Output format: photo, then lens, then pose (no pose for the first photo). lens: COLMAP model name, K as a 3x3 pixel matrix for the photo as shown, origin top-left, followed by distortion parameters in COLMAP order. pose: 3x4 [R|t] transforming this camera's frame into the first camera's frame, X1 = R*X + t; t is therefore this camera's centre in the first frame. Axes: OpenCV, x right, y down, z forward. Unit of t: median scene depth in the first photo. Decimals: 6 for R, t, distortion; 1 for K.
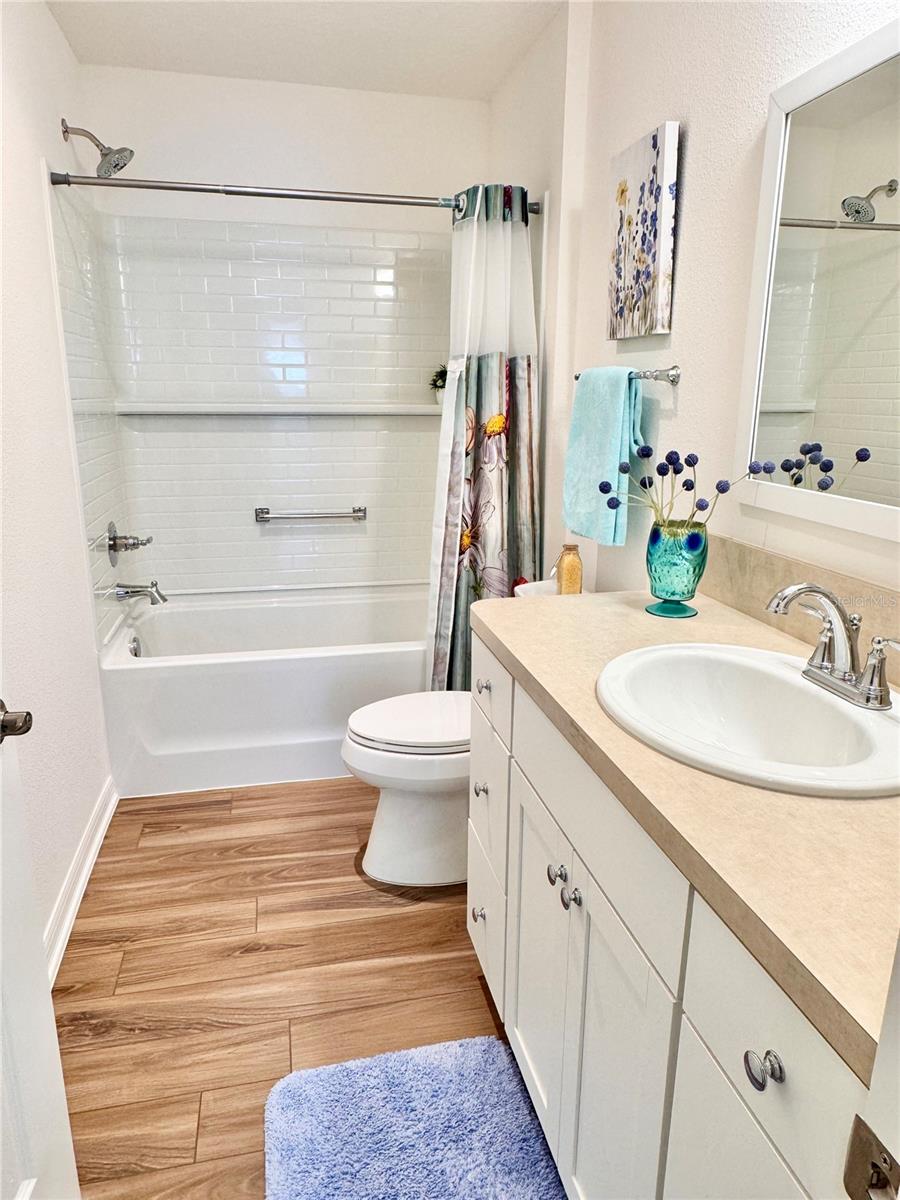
lens RADIAL K [[778.0, 0, 447.2], [0, 778.0, 593.5], [0, 0, 1]] dist [-0.004158, 0.002096]
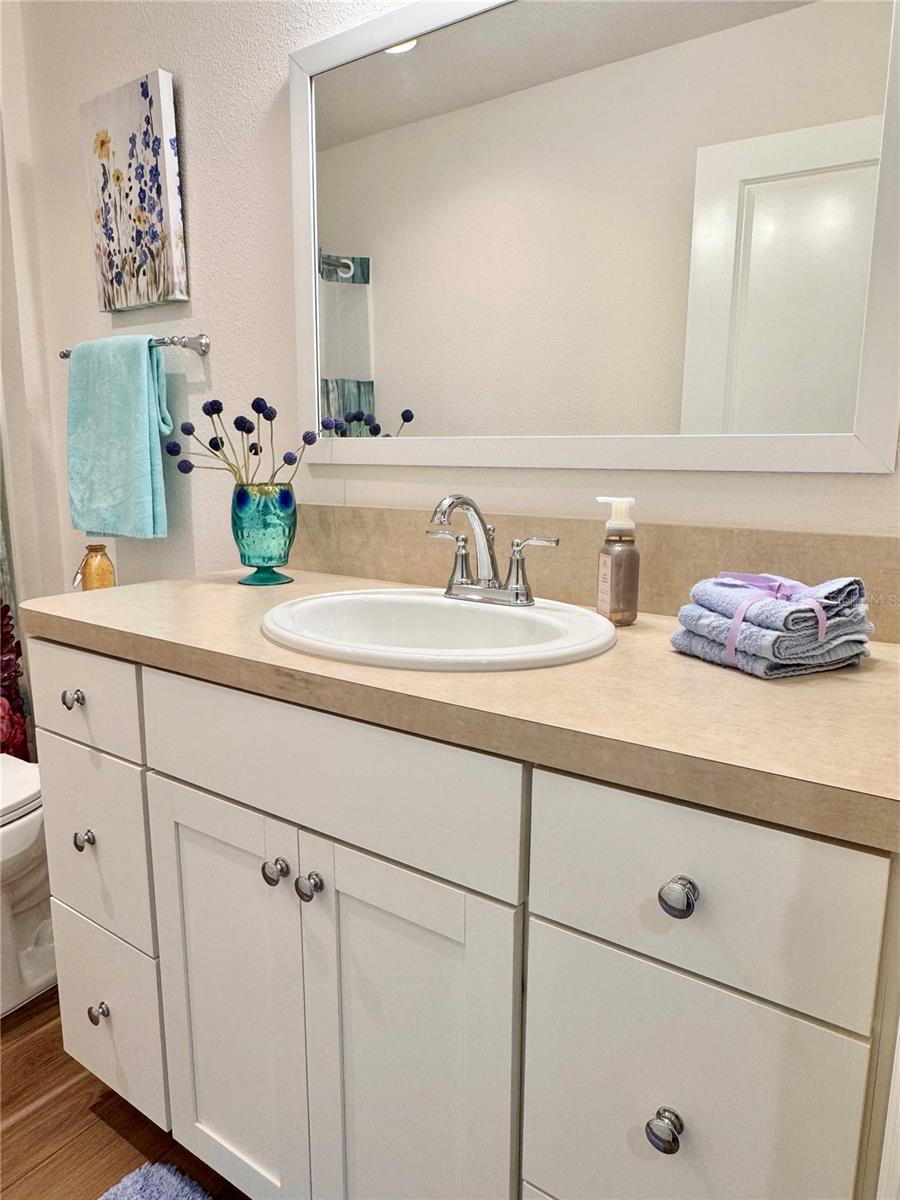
lens RADIAL K [[778.0, 0, 447.2], [0, 778.0, 593.5], [0, 0, 1]] dist [-0.004158, 0.002096]
pose [[0.735021, -0.116444, 0.667971, -0.143776], [0.171670, 0.985005, -0.017191, 0.075972], [-0.655953, 0.127306, 0.743989, 0.153469]]
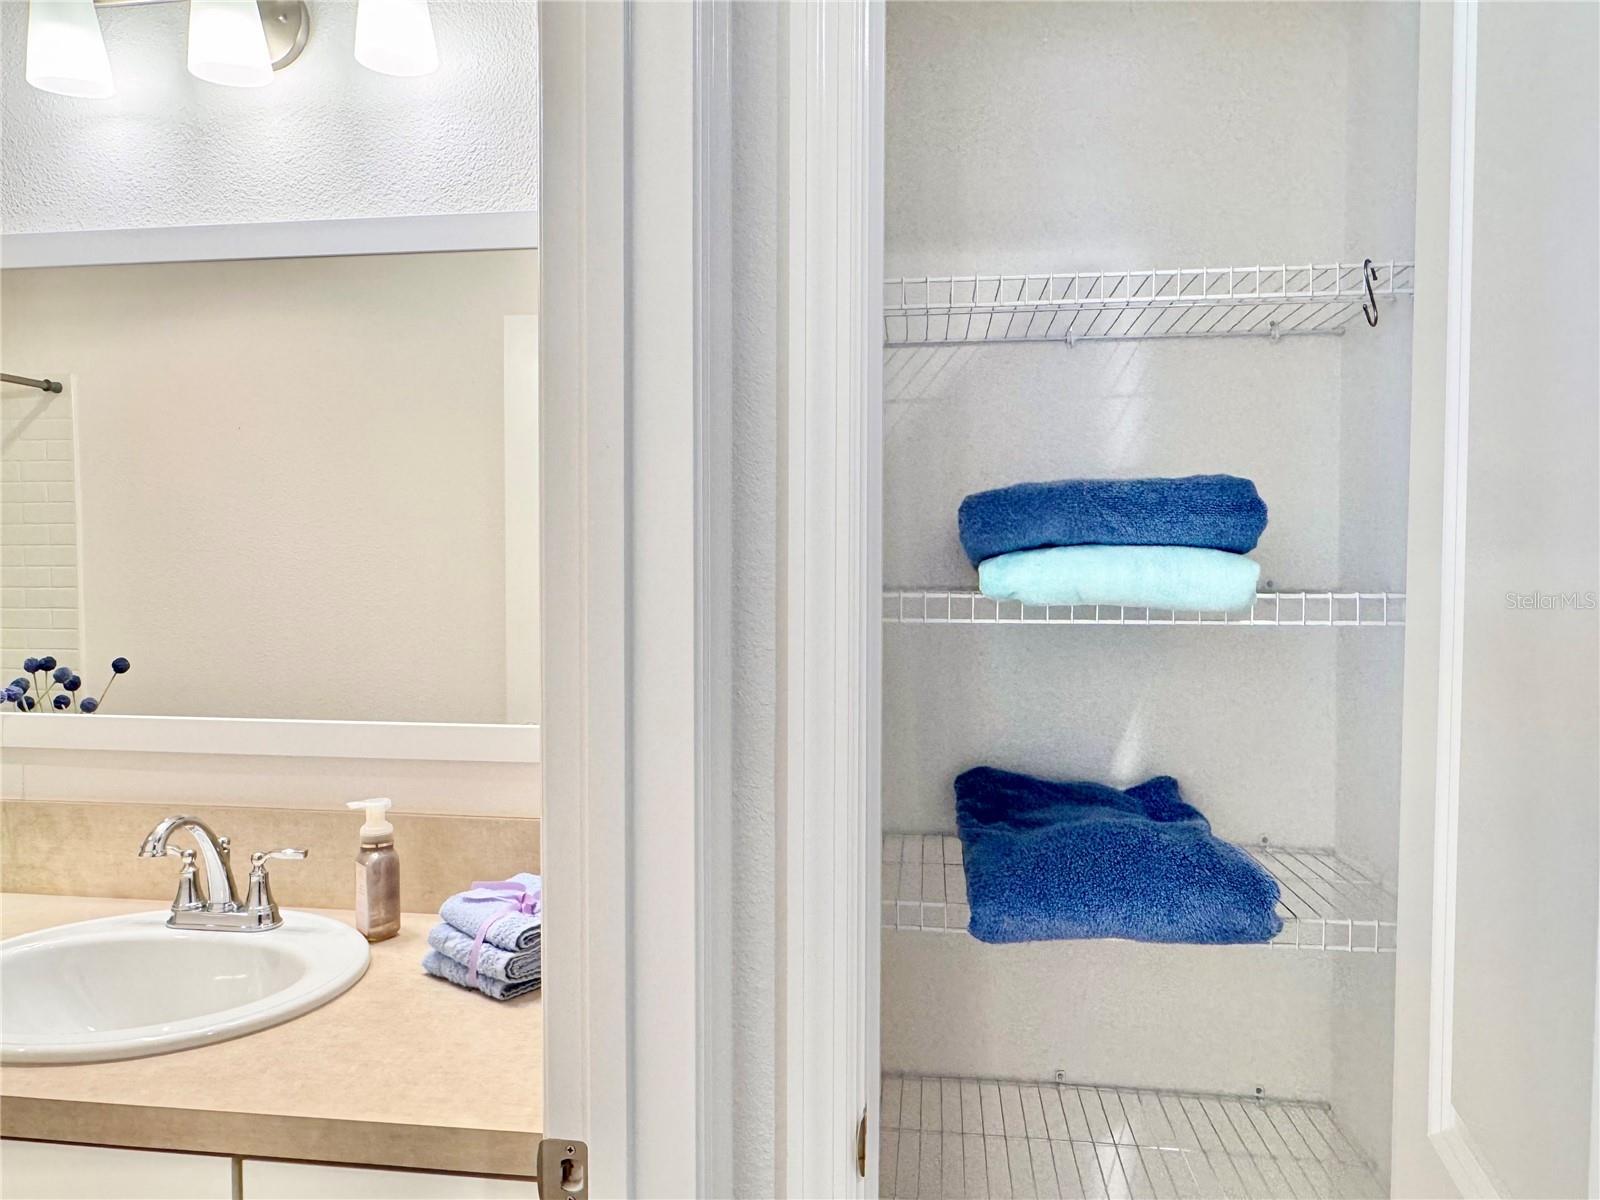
lens RADIAL K [[1081.6, 0, 800.0], [0, 1081.6, 600.0], [0, 0, 1]] dist [-0.003461, -0.002747]
pose [[0.336319, -0.044921, 0.940676, -0.260316], [0.240403, 0.969864, -0.039636, -0.018587], [-0.910547, 0.239472, 0.336983, -0.071709]]
